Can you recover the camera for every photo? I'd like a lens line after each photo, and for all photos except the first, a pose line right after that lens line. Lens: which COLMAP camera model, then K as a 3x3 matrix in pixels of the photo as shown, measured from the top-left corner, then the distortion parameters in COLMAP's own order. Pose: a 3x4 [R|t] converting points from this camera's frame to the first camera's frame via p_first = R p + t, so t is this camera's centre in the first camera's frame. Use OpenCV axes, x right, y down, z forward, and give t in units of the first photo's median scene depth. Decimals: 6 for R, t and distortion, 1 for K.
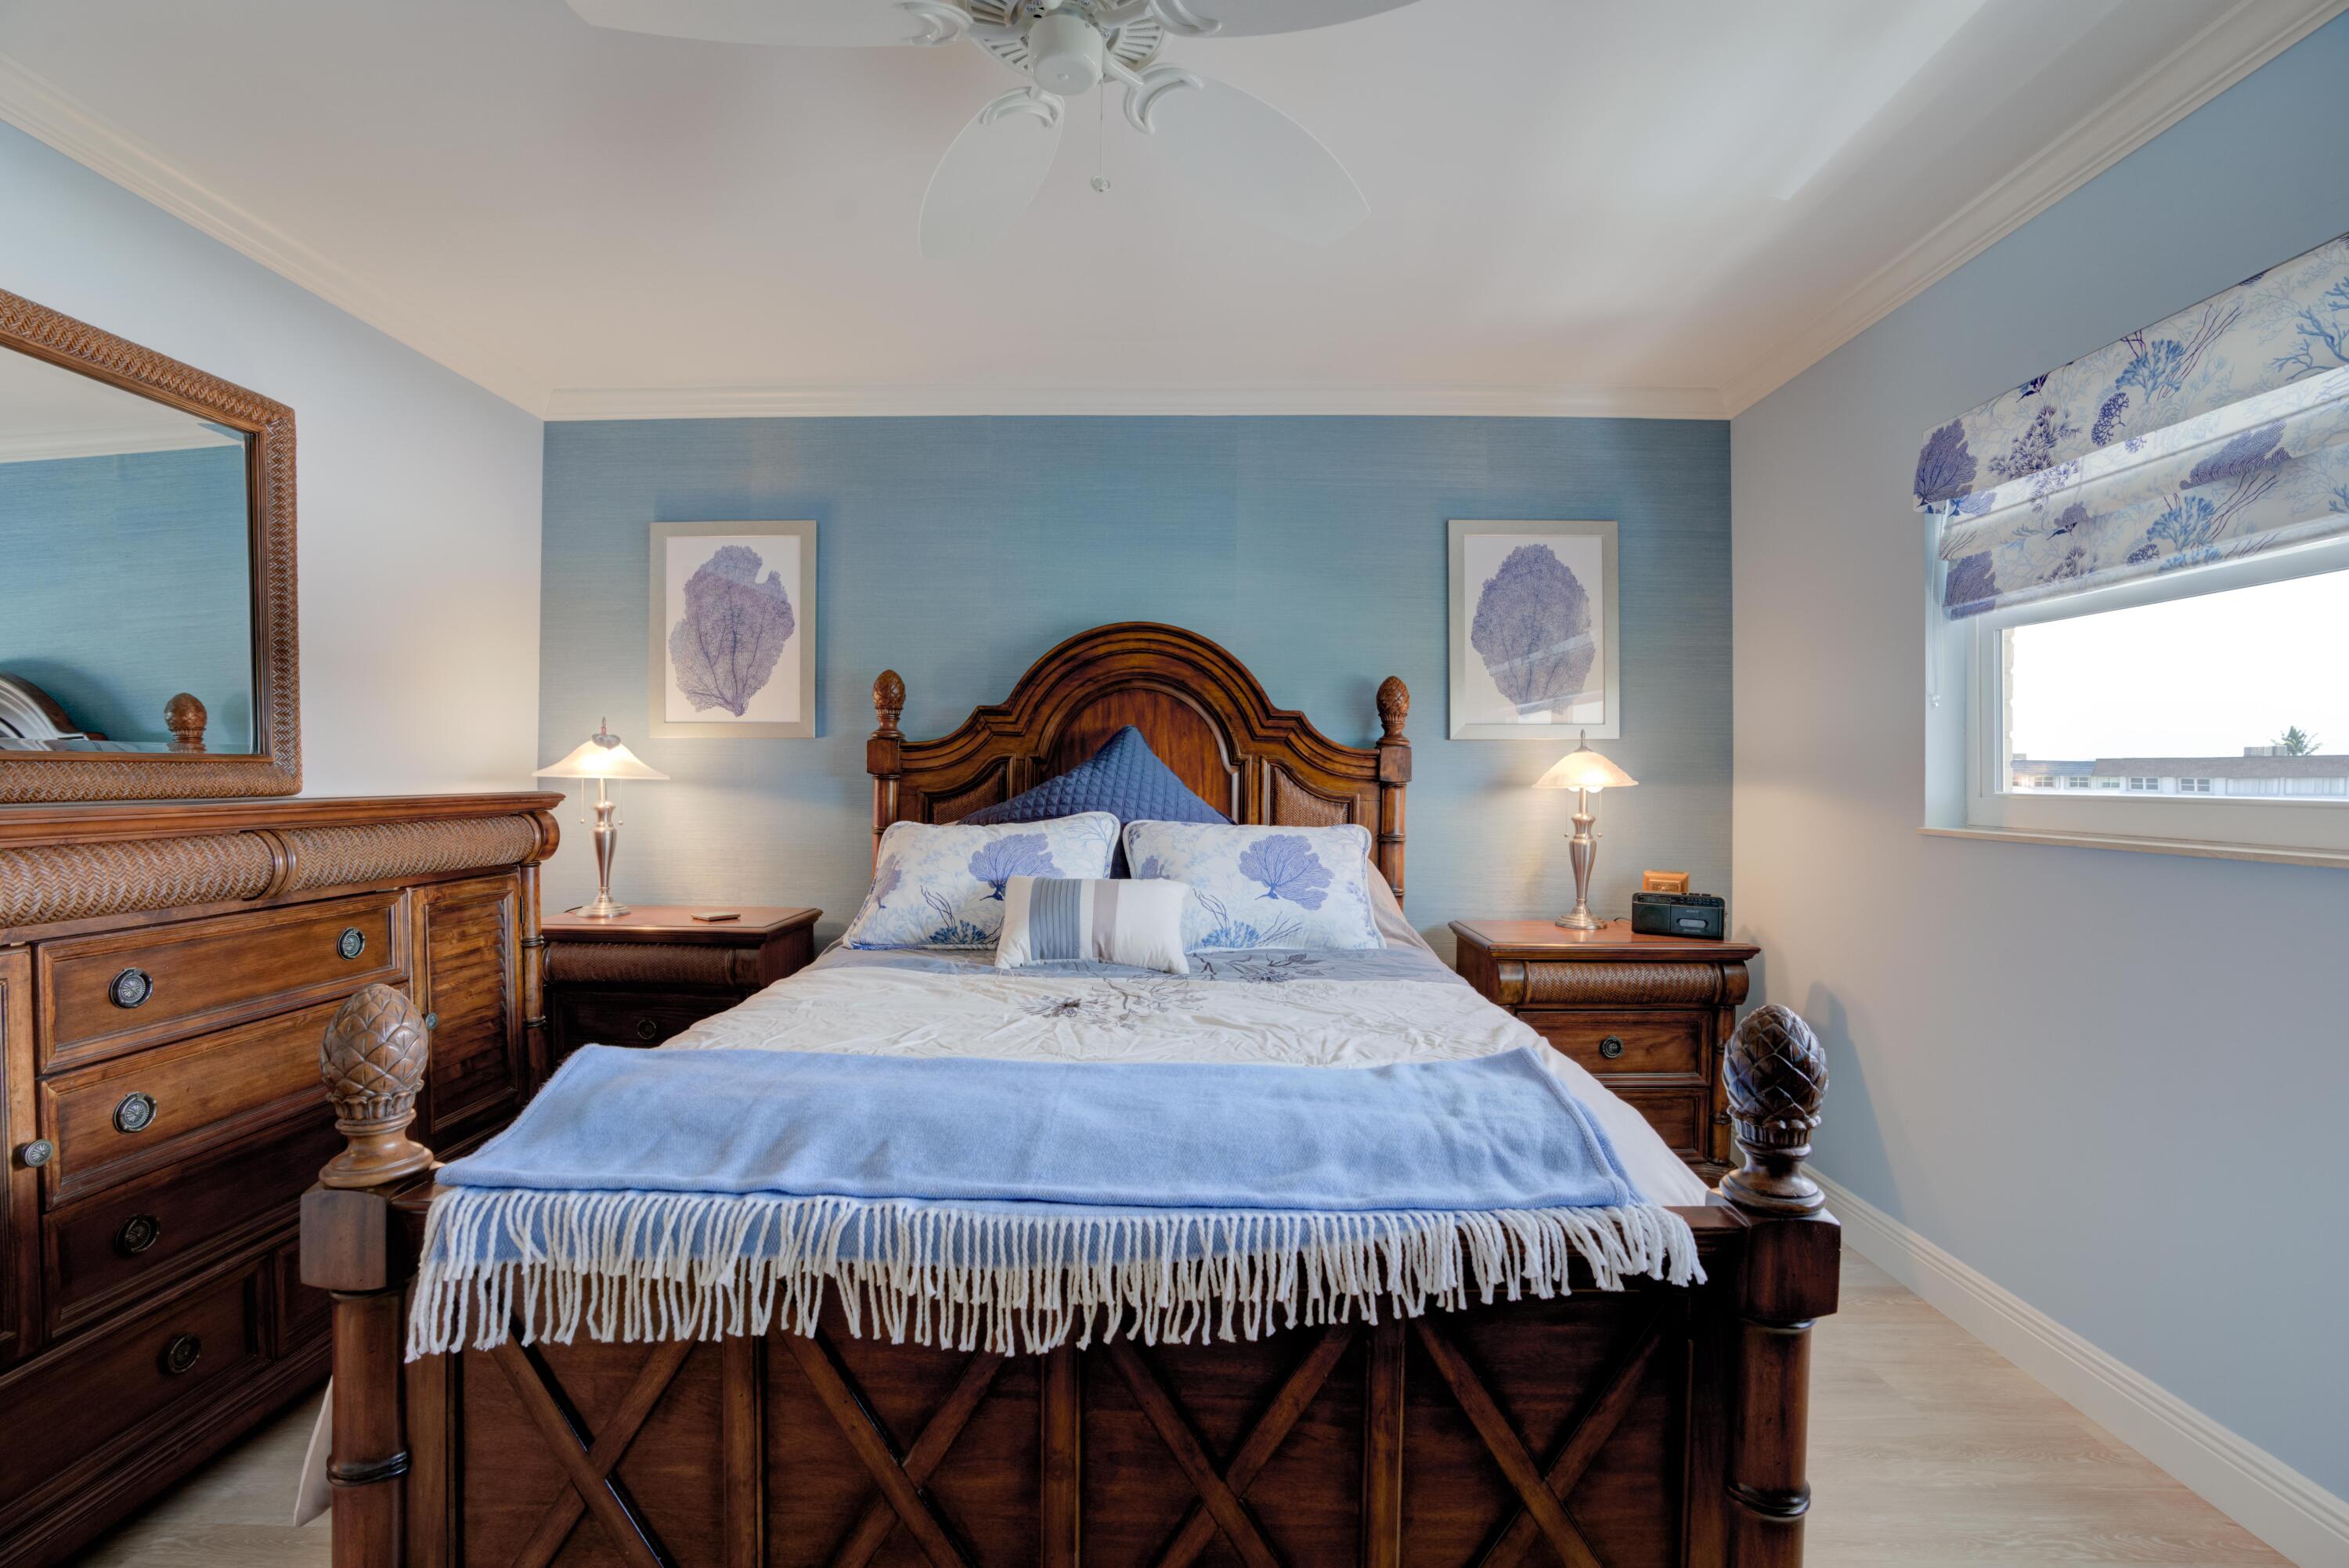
lens RADIAL K [[1071.6, 0, 1181.1], [0, 1071.6, 776.6], [0, 0, 1]] dist [-0.070975, 0.026462]
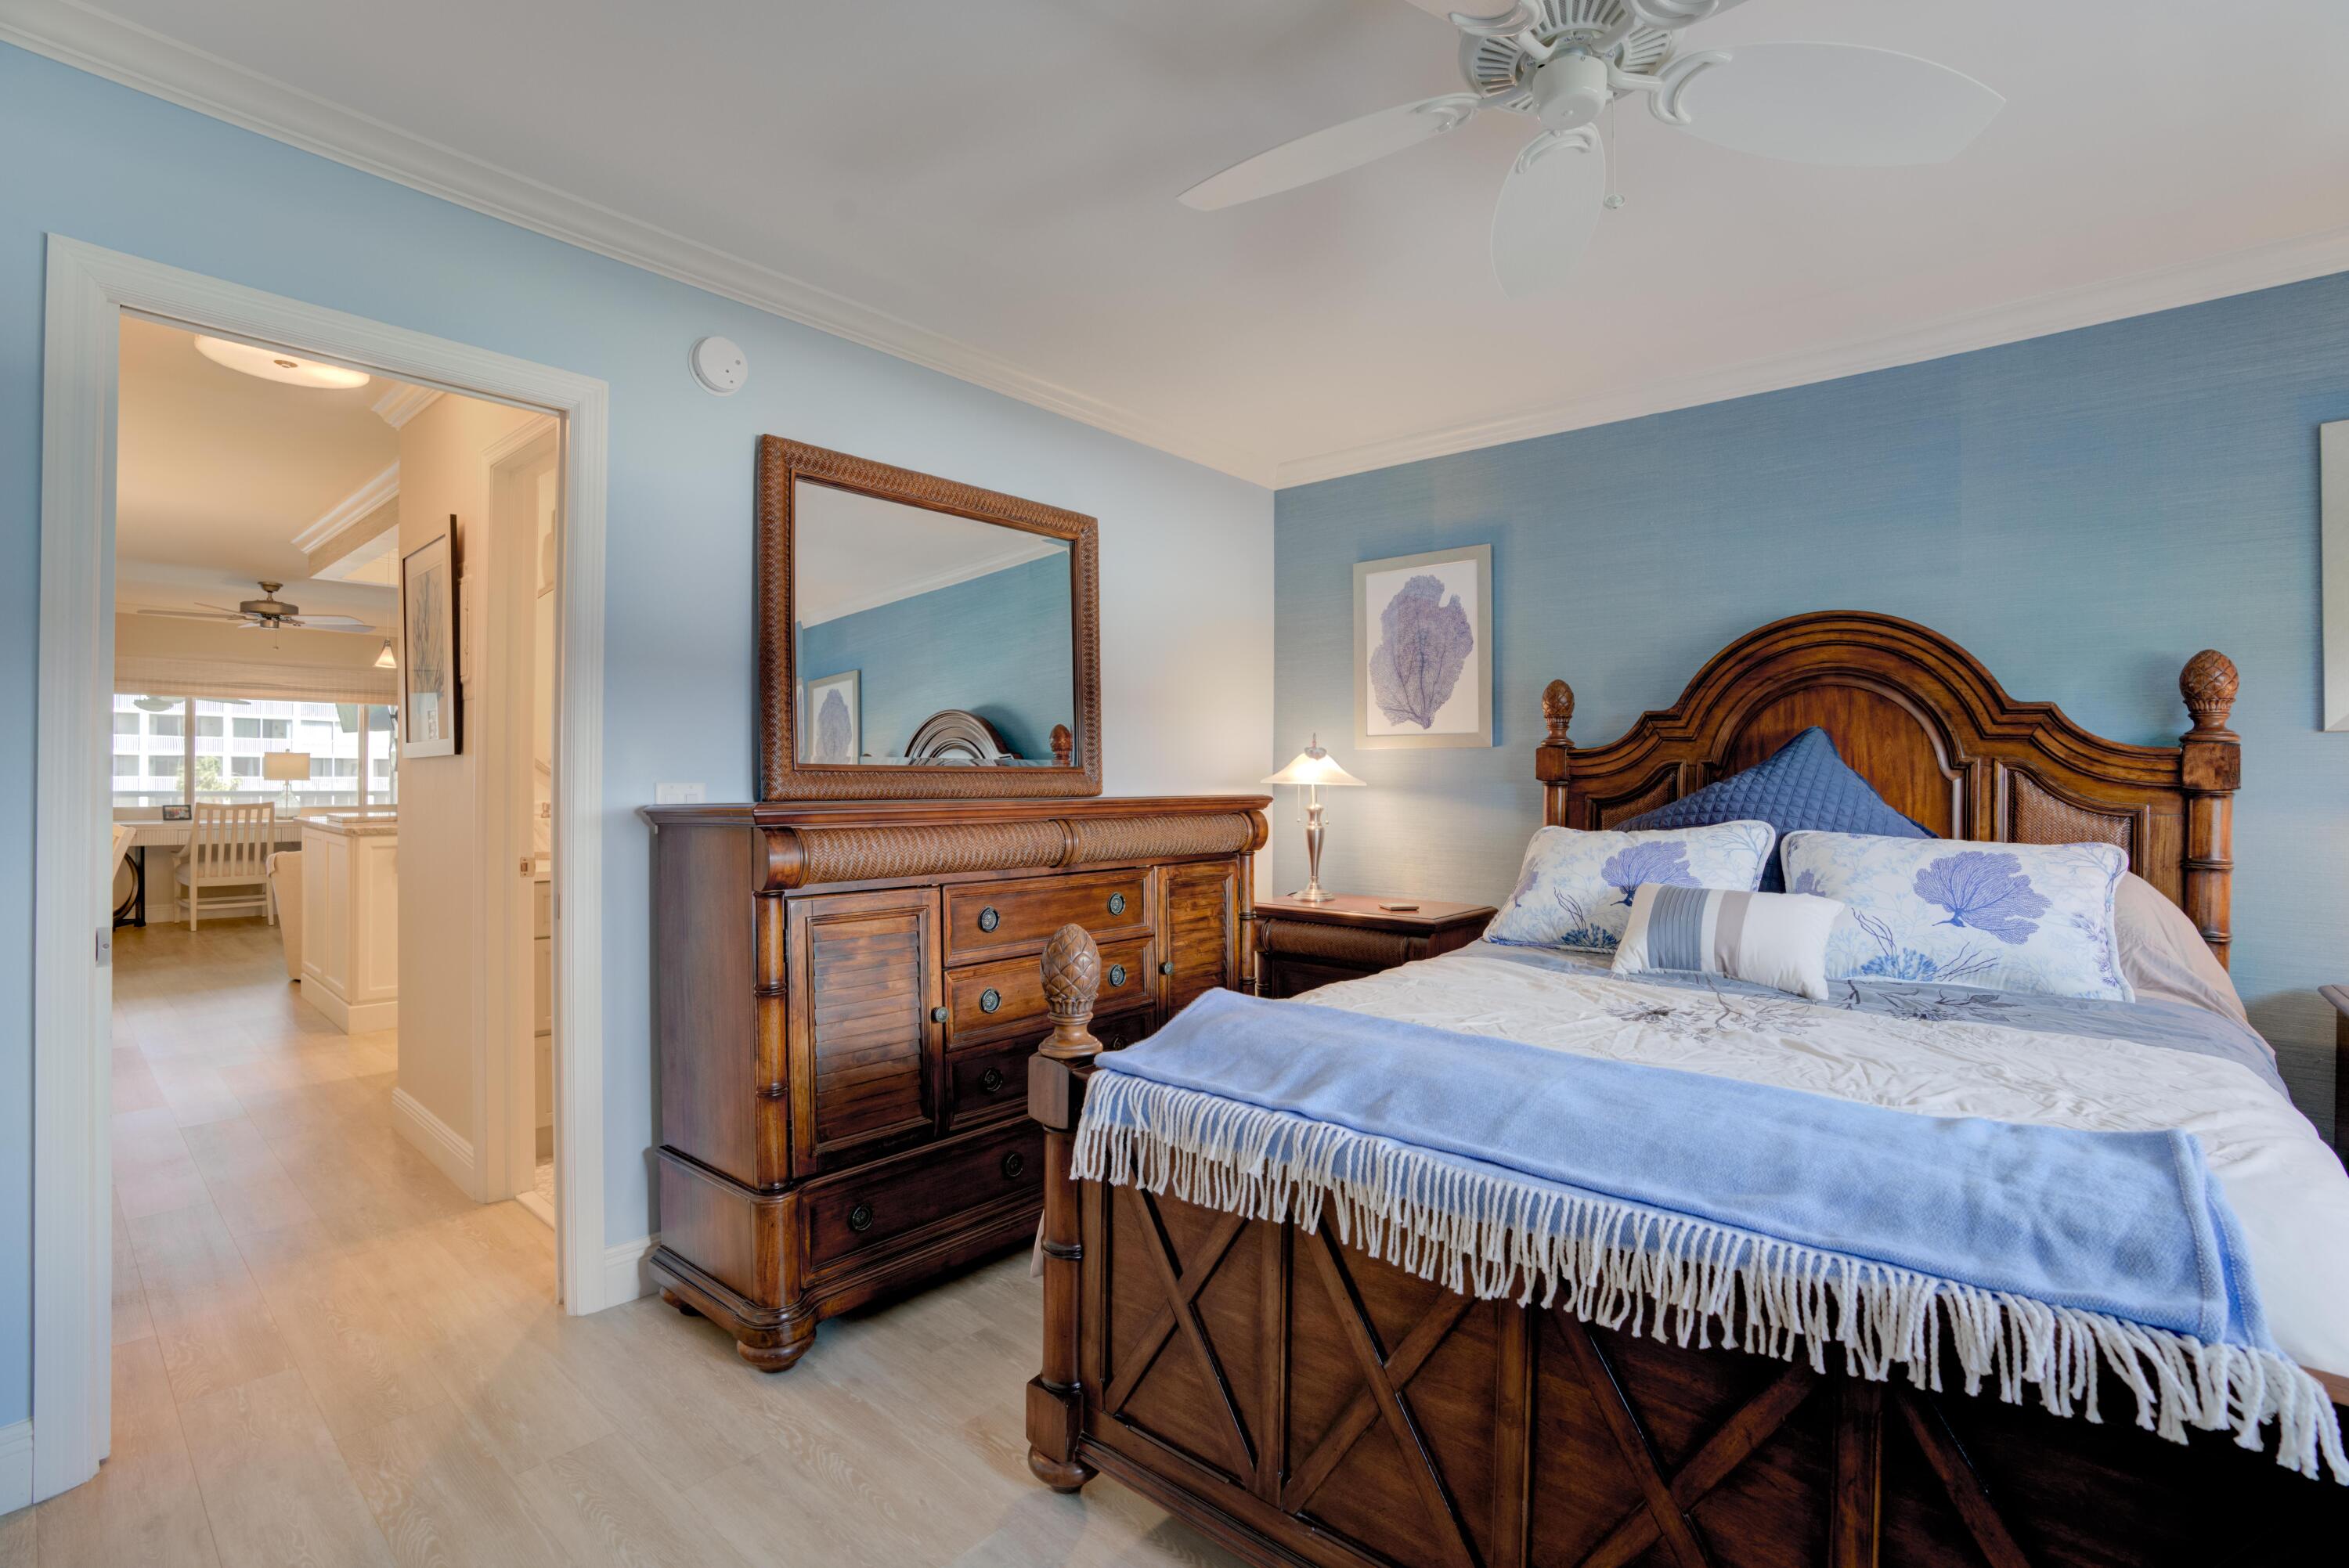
lens RADIAL K [[1071.6, 0, 1180.8], [0, 1071.6, 777.6], [0, 0, 1]] dist [-0.070975, 0.026462]
pose [[0.762743, -0.003394, -0.646693, 0.148755], [-0.000909, 0.999980, -0.006321, 0.001955], [0.646701, 0.005409, 0.762725, -0.025396]]
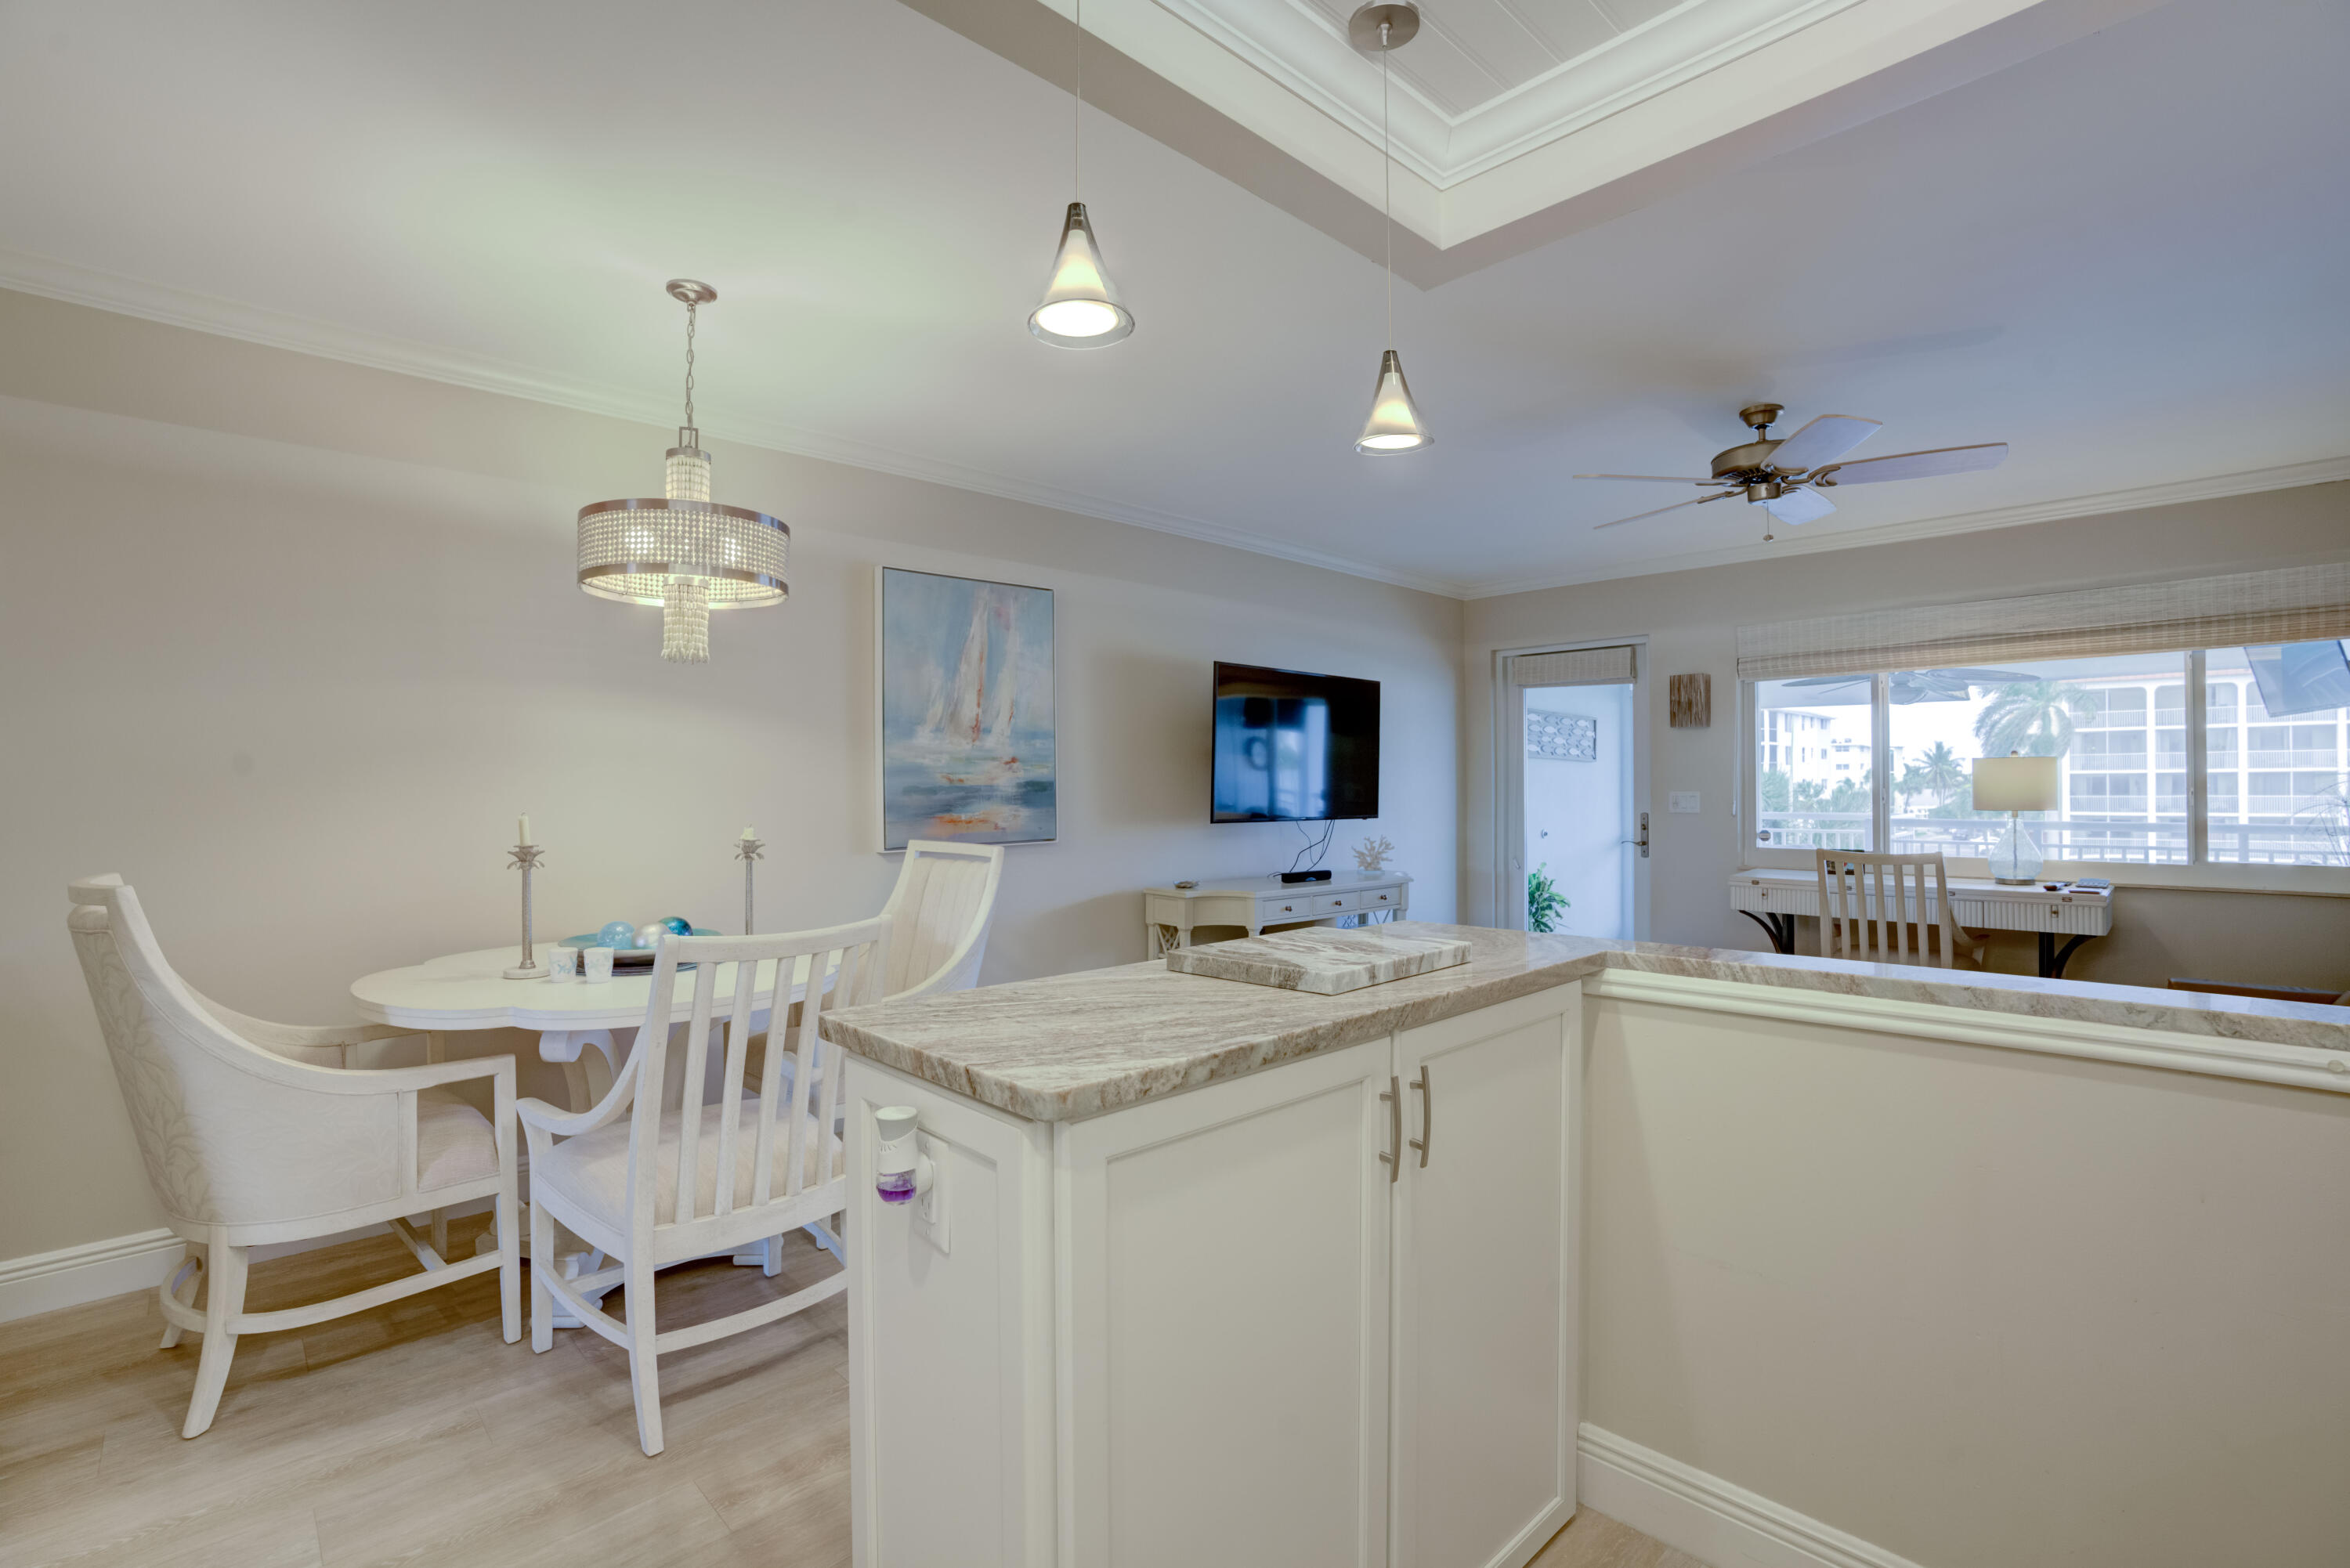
lens RADIAL K [[1072.1, 0, 1174.1], [0, 1072.1, 778.7], [0, 0, 1]] dist [-0.070975, 0.026462]
pose [[-0.718399, -0.015463, -0.695459, -2.011995], [-0.004305, 0.999833, -0.017784, -0.024805], [0.695618, -0.009781, -0.718345, 0.937353]]
